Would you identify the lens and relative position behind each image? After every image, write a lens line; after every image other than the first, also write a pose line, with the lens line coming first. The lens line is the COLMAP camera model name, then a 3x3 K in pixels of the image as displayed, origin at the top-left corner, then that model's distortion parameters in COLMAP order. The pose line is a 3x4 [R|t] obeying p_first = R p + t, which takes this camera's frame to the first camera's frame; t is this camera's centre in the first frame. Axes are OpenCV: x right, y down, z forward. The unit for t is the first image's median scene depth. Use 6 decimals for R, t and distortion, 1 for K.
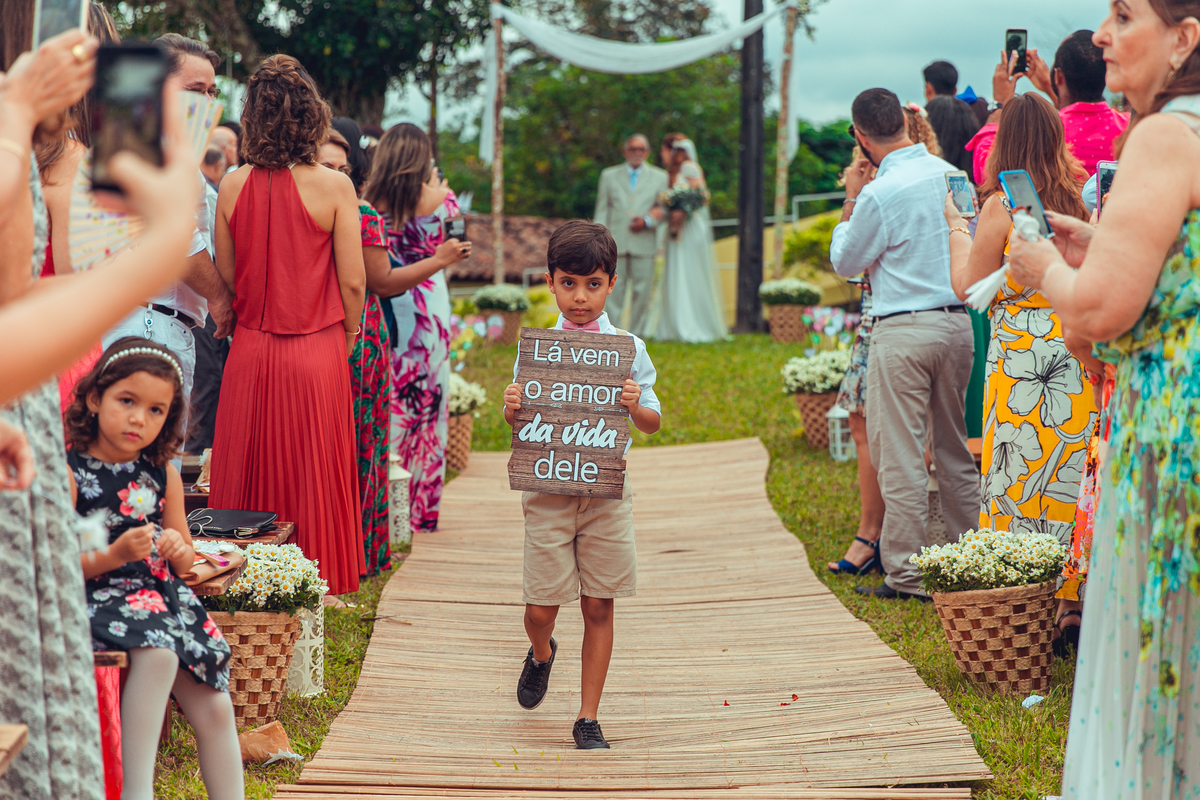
lens RADIAL K [[2441.8, 0, 596.9], [0, 2441.8, 397.5], [0, 0, 1]] dist [0.124629, 0.000000]
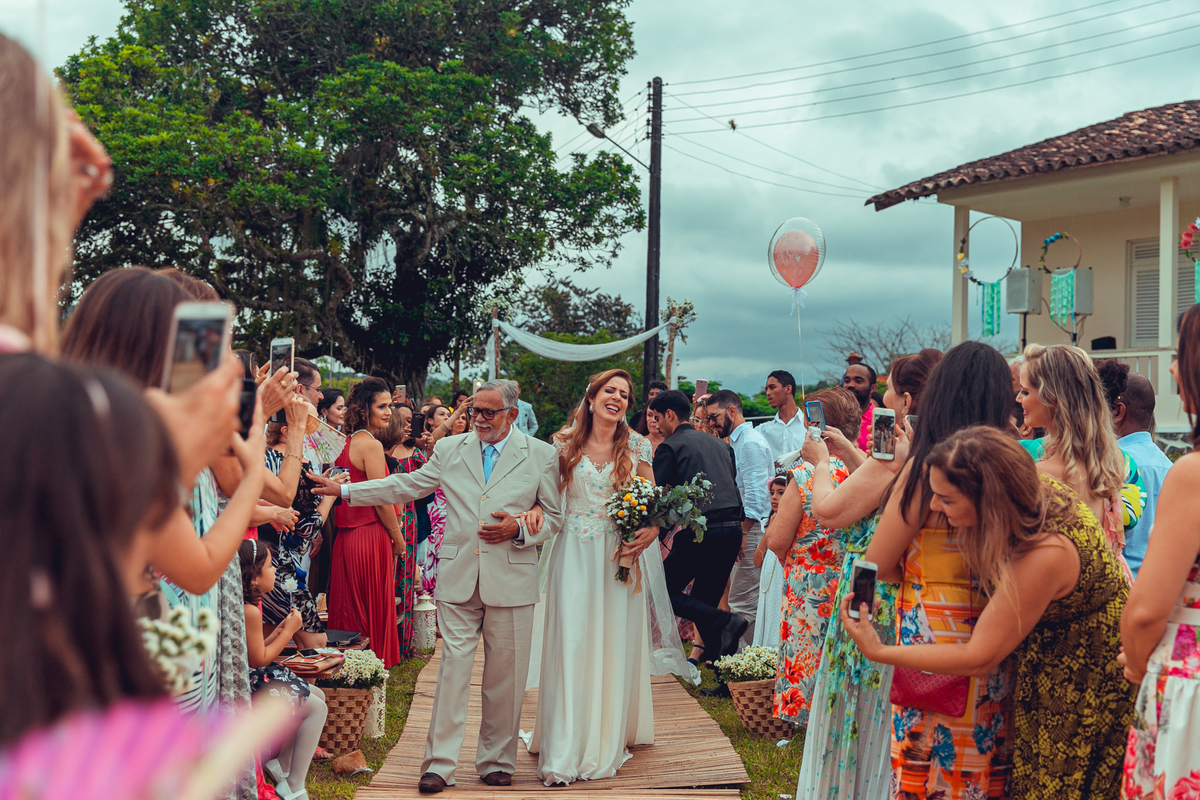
lens RADIAL K [[1568.6, 0, 591.3], [0, 1568.6, 399.3], [0, 0, 1]] dist [-0.014697, 0.000000]
pose [[0.999680, 0.015815, 0.019732, 0.010945], [-0.013836, 0.995219, -0.096686, -0.013112], [-0.021167, 0.096382, 0.995119, -0.150097]]
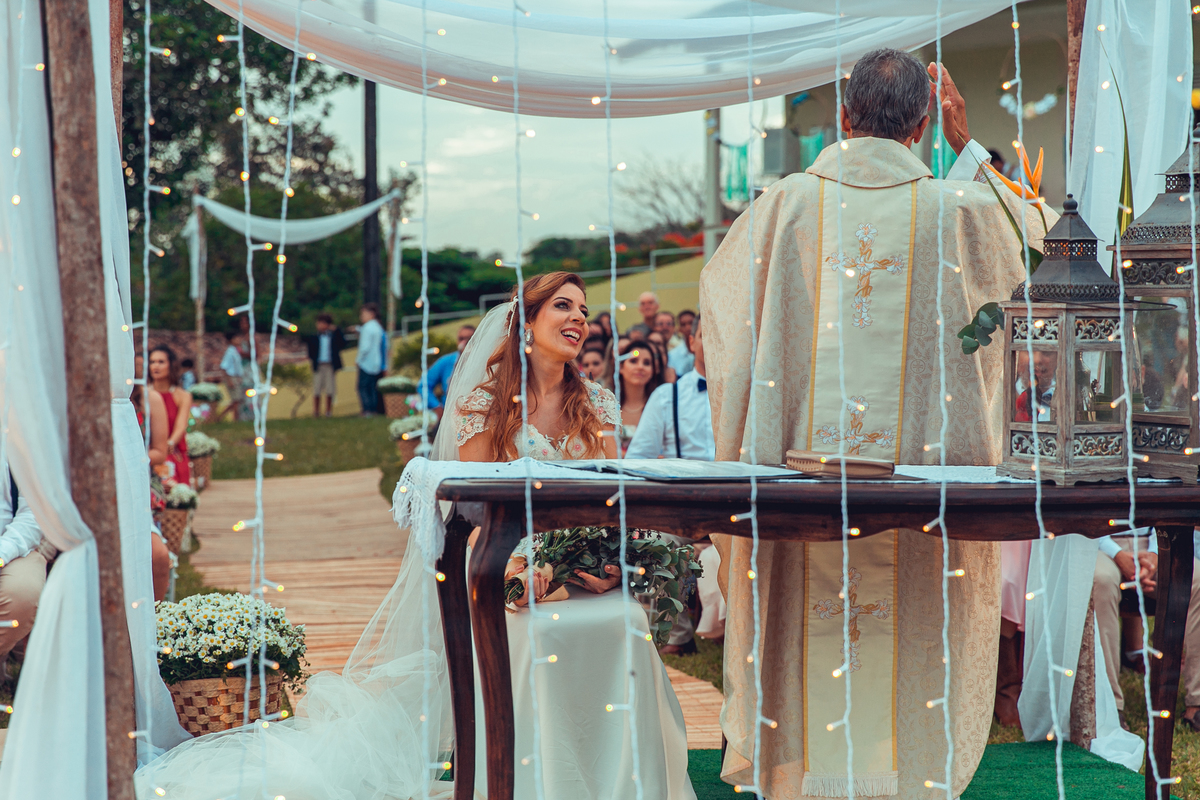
lens RADIAL K [[2441.8, 0, 600.3], [0, 2441.8, 399.9], [0, 0, 1]] dist [0.124629, 0.000000]
pose [[0.988117, -0.016154, 0.152853, -0.082894], [0.022291, 0.999009, -0.038518, 0.076806], [-0.152079, 0.041468, 0.987498, -1.462661]]
